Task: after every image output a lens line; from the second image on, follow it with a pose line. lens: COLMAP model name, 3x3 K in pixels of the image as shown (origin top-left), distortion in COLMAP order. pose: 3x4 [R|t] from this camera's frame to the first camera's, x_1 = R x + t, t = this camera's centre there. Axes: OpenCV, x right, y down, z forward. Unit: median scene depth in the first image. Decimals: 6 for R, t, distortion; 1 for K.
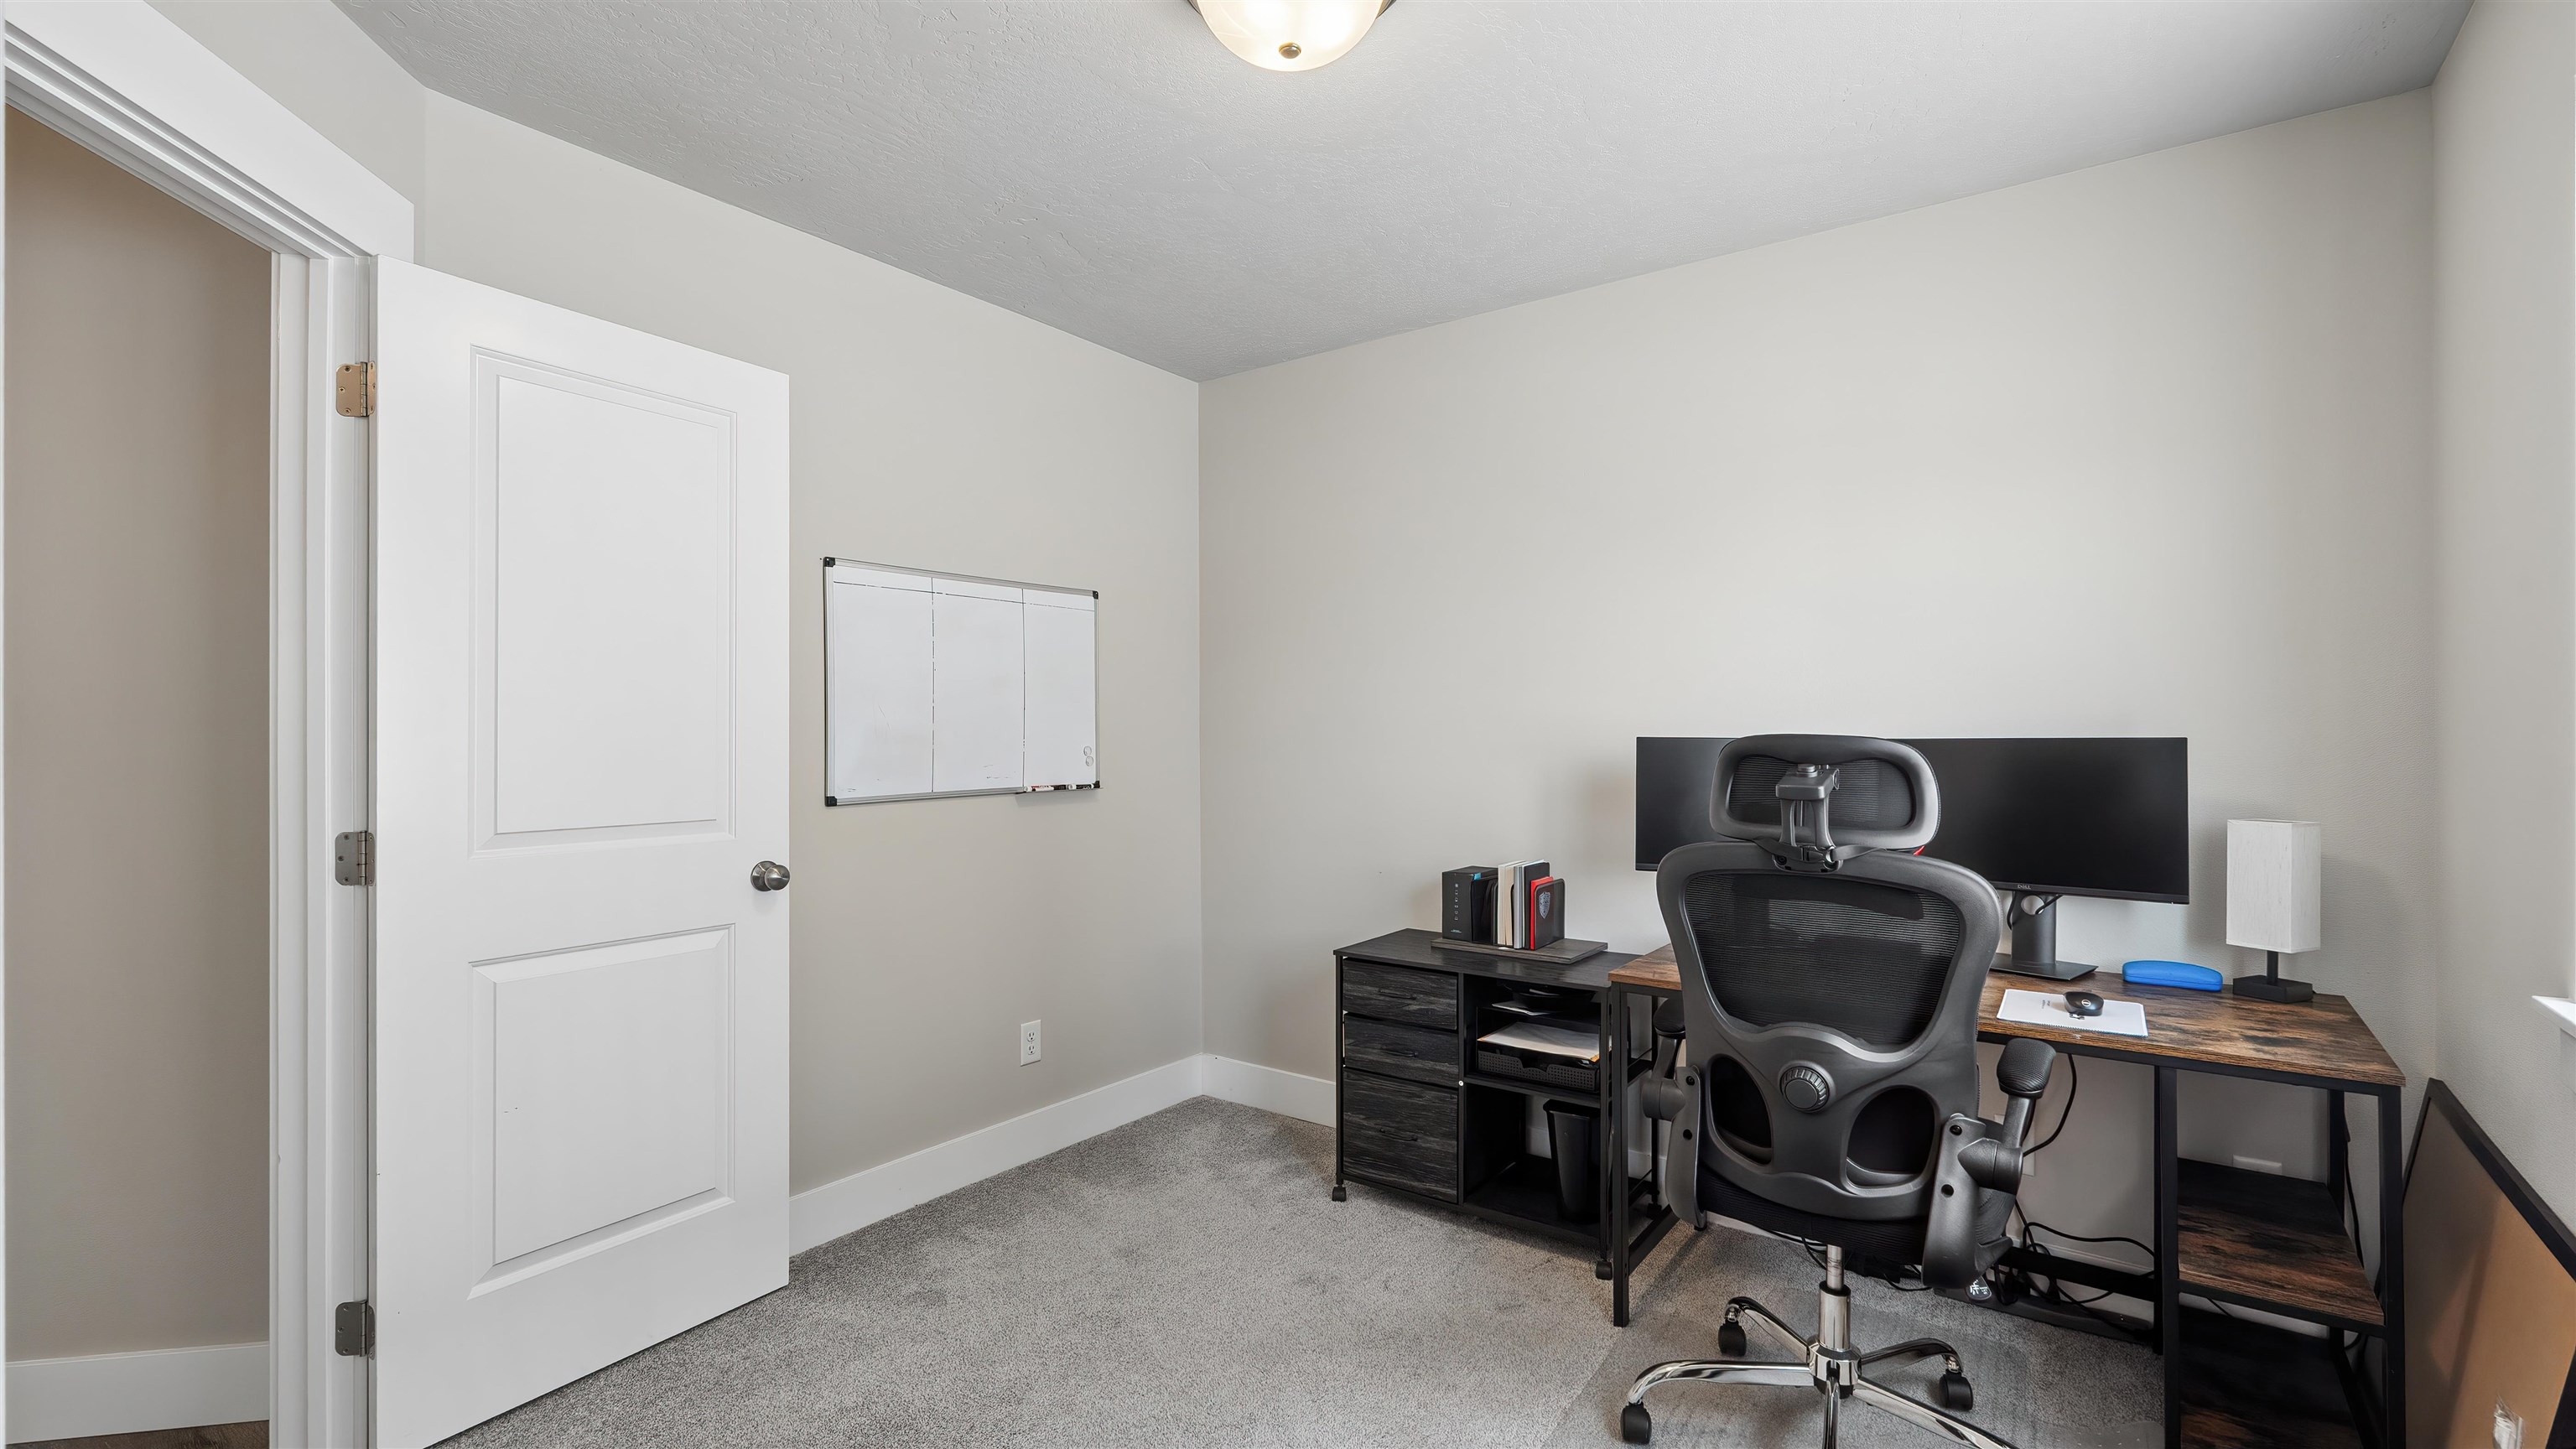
lens RADIAL K [[1130.4, 0, 1278.8], [0, 1130.4, 728.1], [0, 0, 1]] dist [-0.005411, 0.001100]
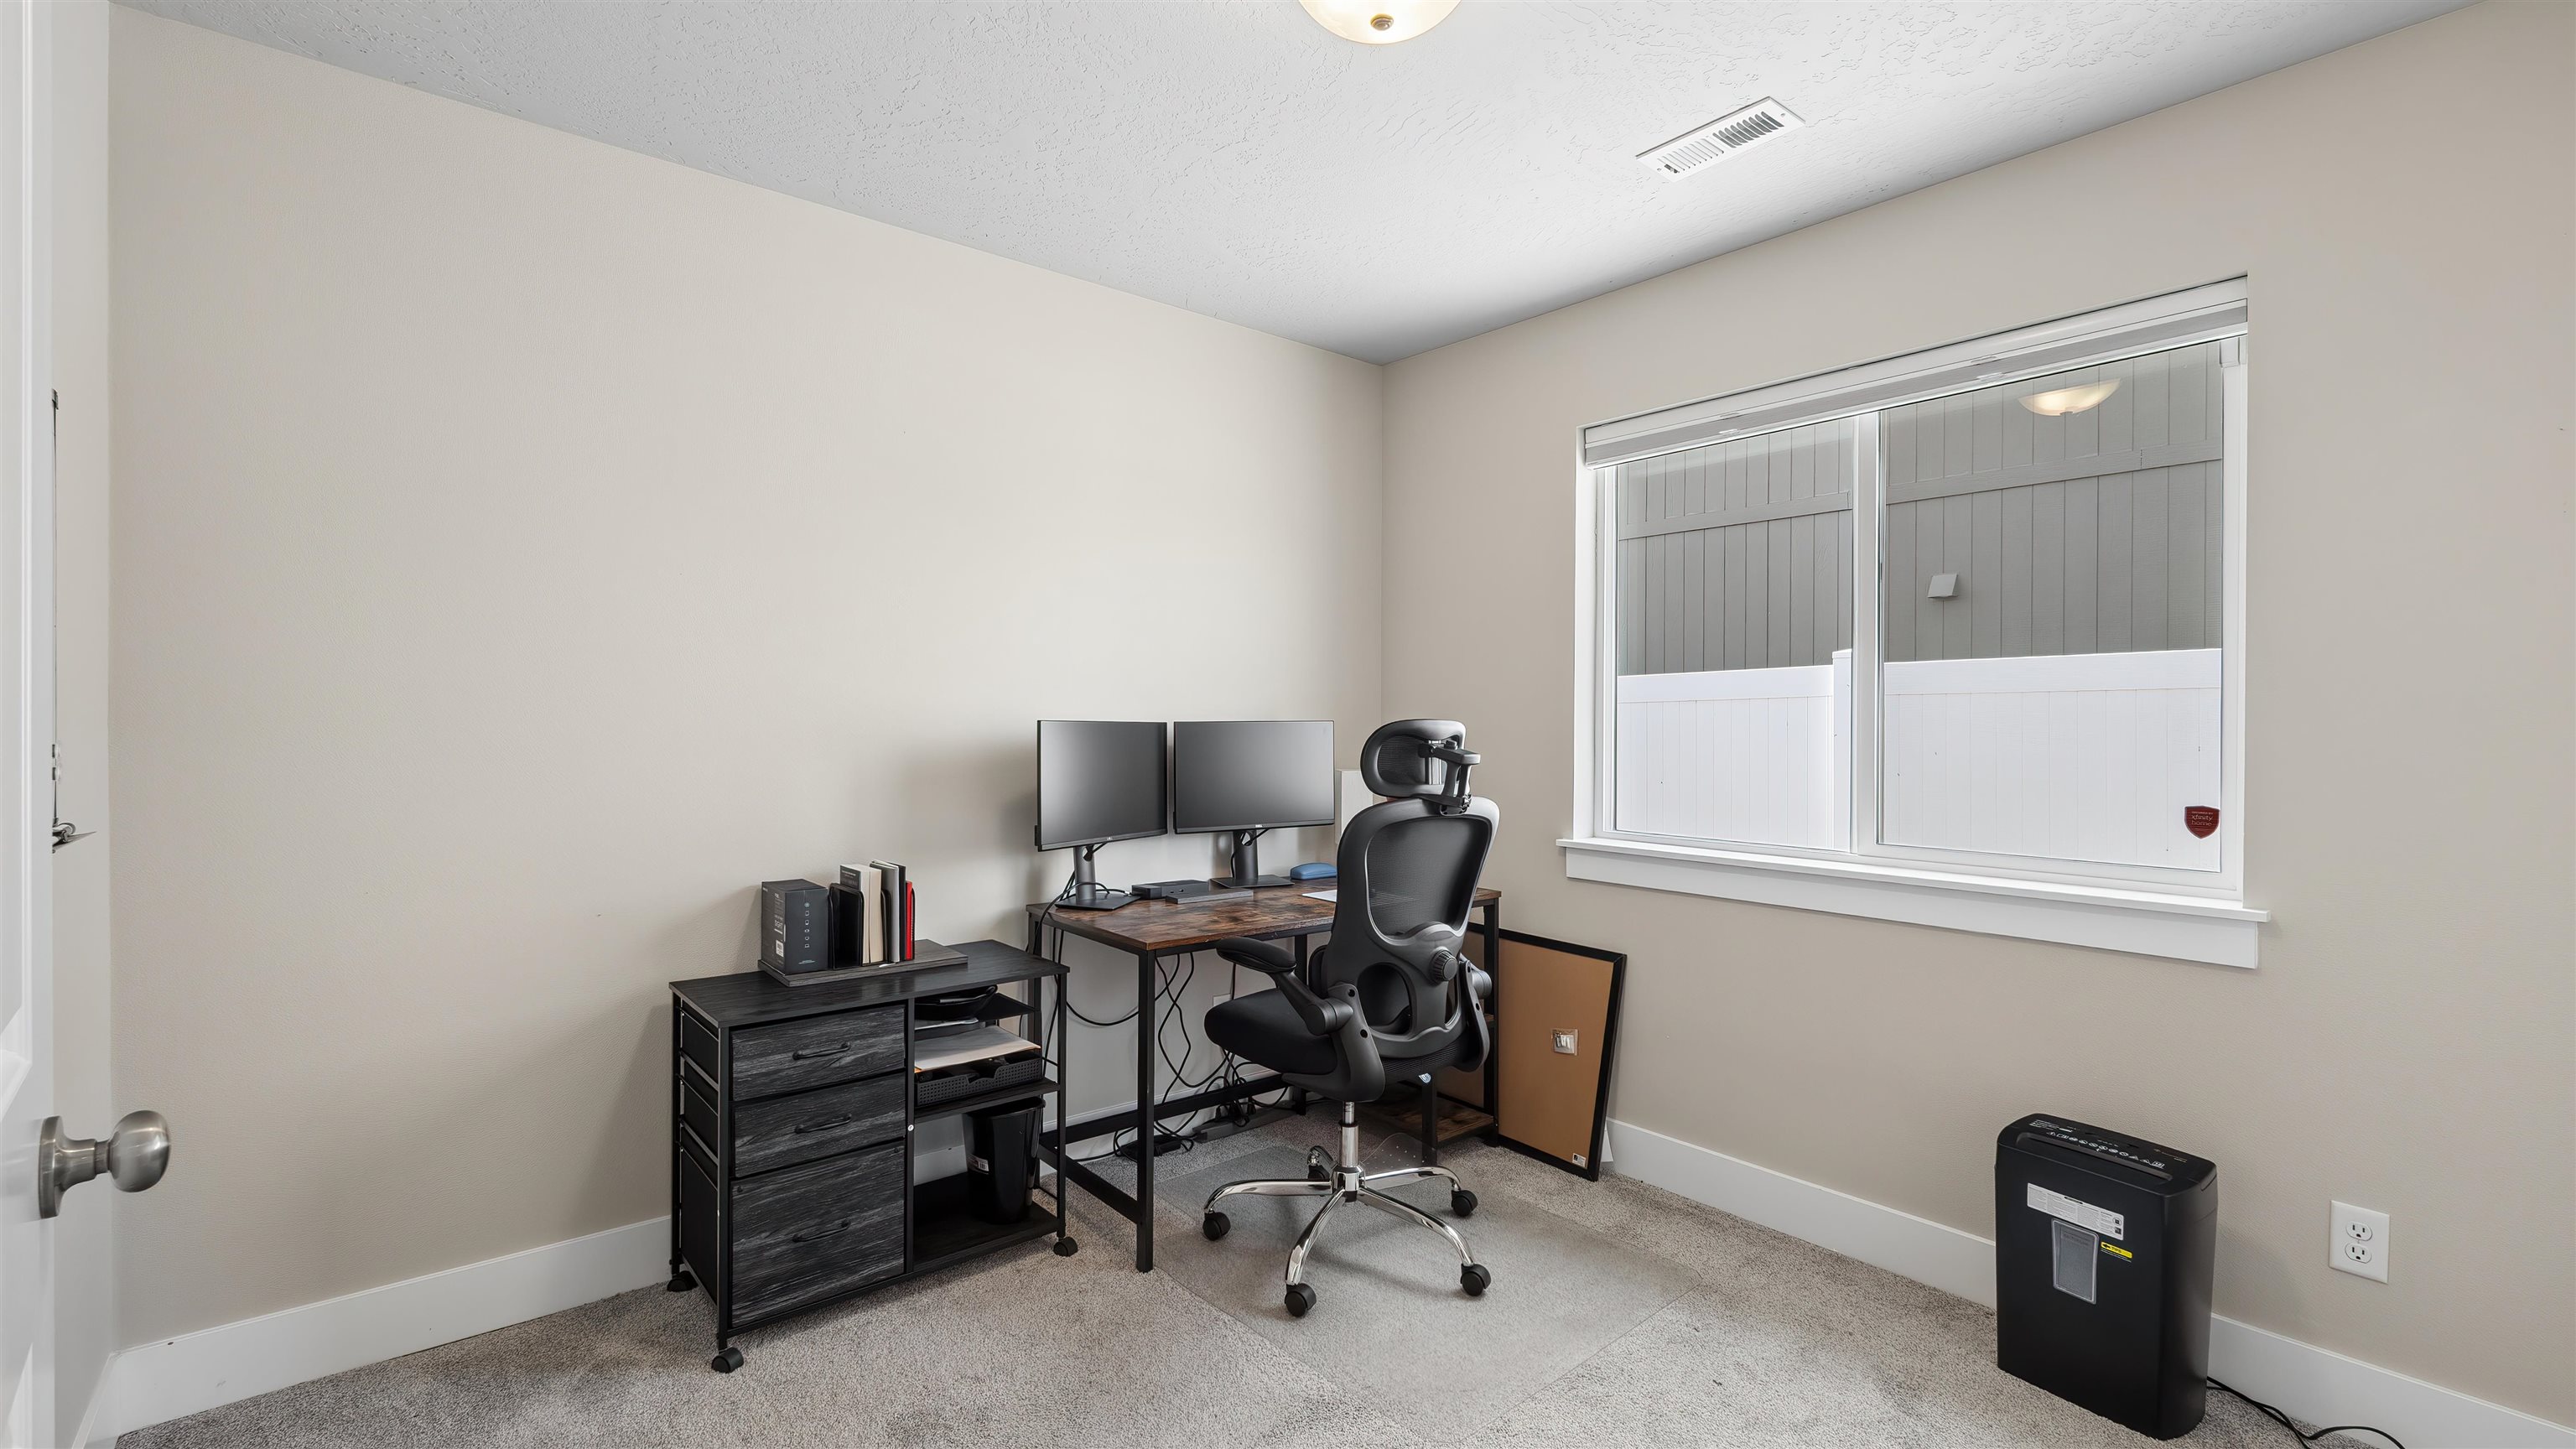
lens RADIAL K [[1130.4, 0, 1282.0], [0, 1130.4, 724.0], [0, 0, 1]] dist [-0.005411, 0.001100]
pose [[0.219241, 0.002603, 0.975667, -0.591589], [-0.006668, 0.999977, -0.001169, 0.009016], [-0.975648, -0.006249, 0.219253, 0.527459]]
